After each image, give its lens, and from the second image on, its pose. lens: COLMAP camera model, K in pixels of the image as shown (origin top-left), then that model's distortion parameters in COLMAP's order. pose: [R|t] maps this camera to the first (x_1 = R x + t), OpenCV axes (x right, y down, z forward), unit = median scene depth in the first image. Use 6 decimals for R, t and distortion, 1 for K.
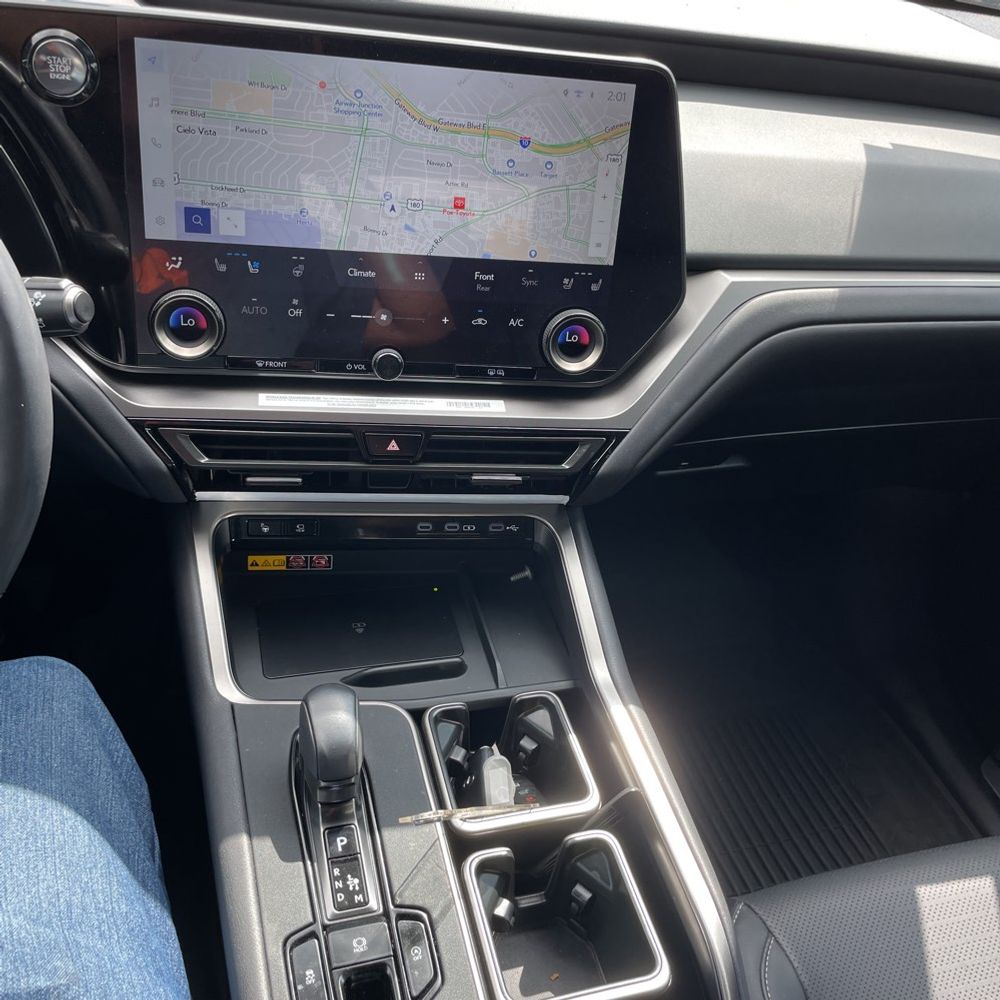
lens RADIAL K [[1000.3, 0, 520.2], [0, 1000.3, 488.3], [0, 0, 1]] dist [0.104432, -0.182615]
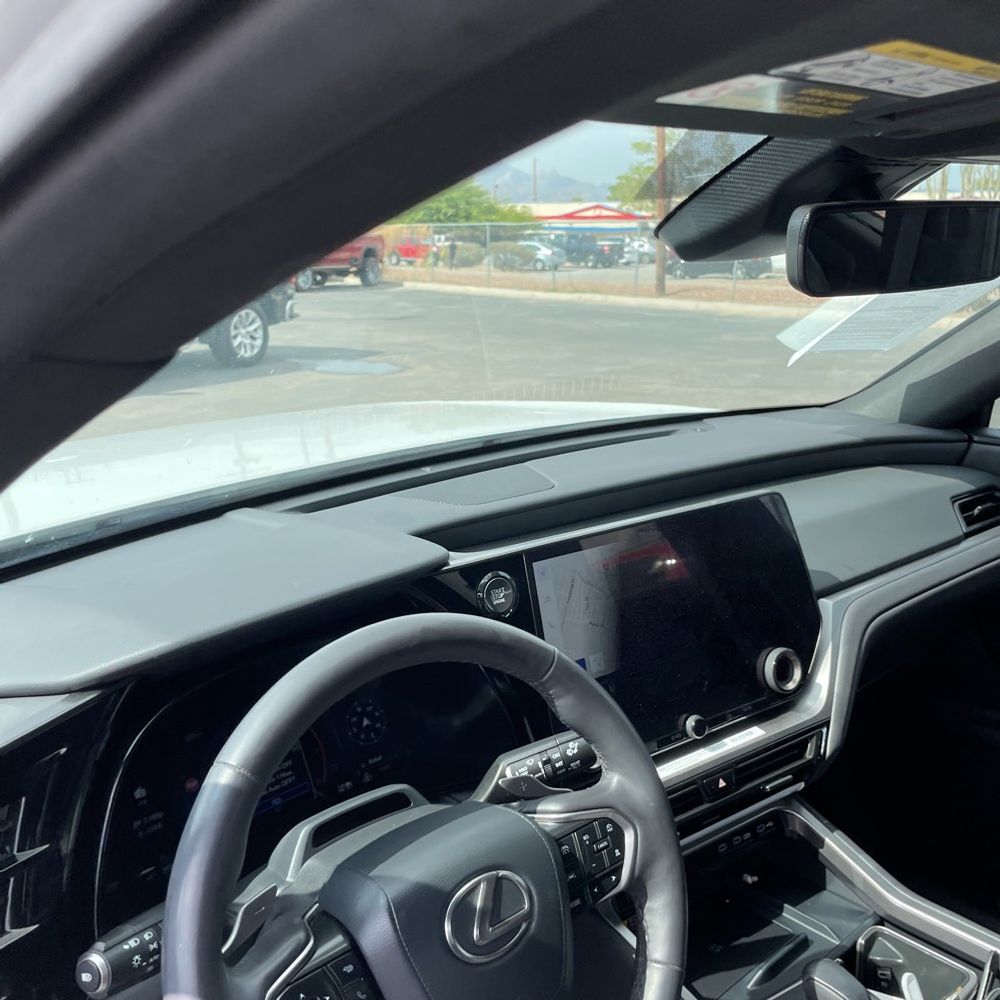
lens RADIAL K [[1000.3, 0, 520.2], [0, 1000.3, 488.3], [0, 0, 1]] dist [0.104432, -0.182615]
pose [[0.876206, -0.246992, 0.413833, -0.838683], [0.382231, 0.879155, -0.284581, -0.108602], [-0.293534, 0.407531, 0.864729, -0.273951]]
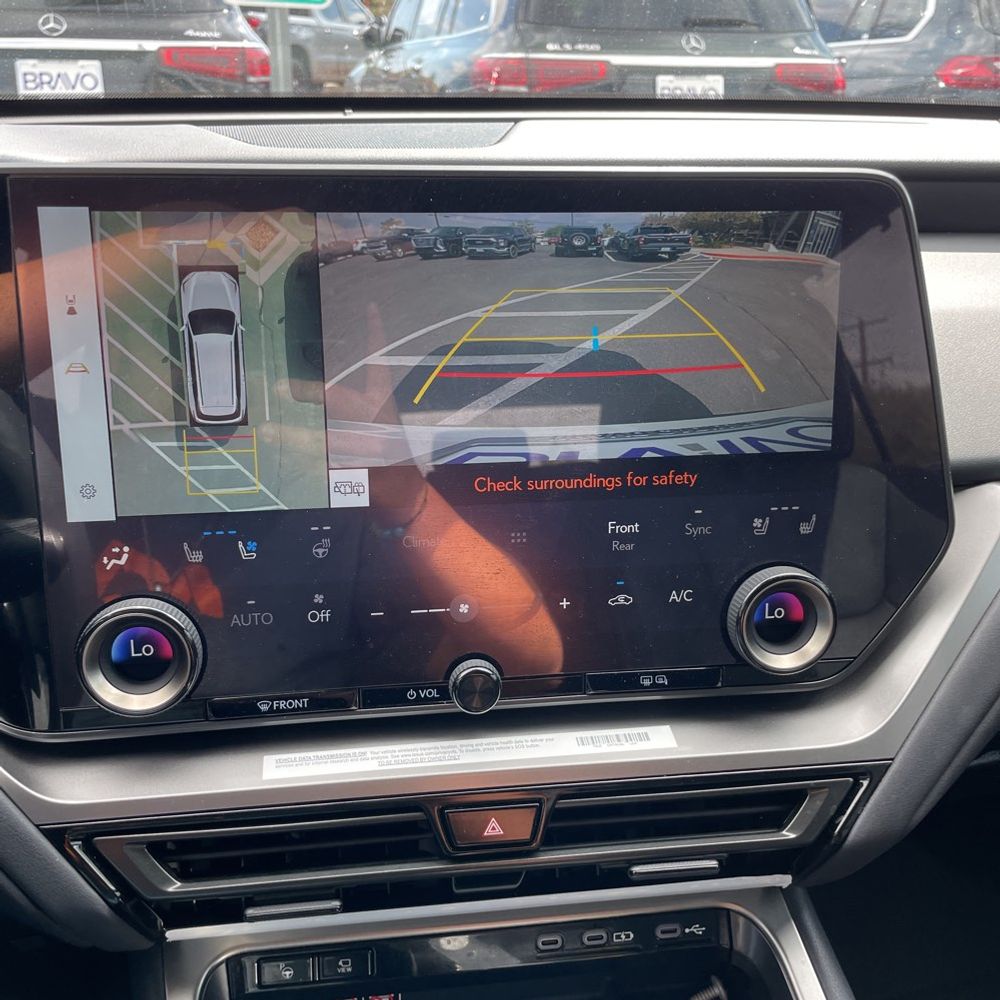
lens RADIAL K [[1000.3, 0, 520.2], [0, 1000.3, 488.3], [0, 0, 1]] dist [0.104432, -0.182615]
pose [[0.994341, -0.091448, -0.054072, -0.061875], [0.077393, 0.972194, -0.221018, -0.102757], [0.072780, 0.215582, 0.973770, 0.392144]]
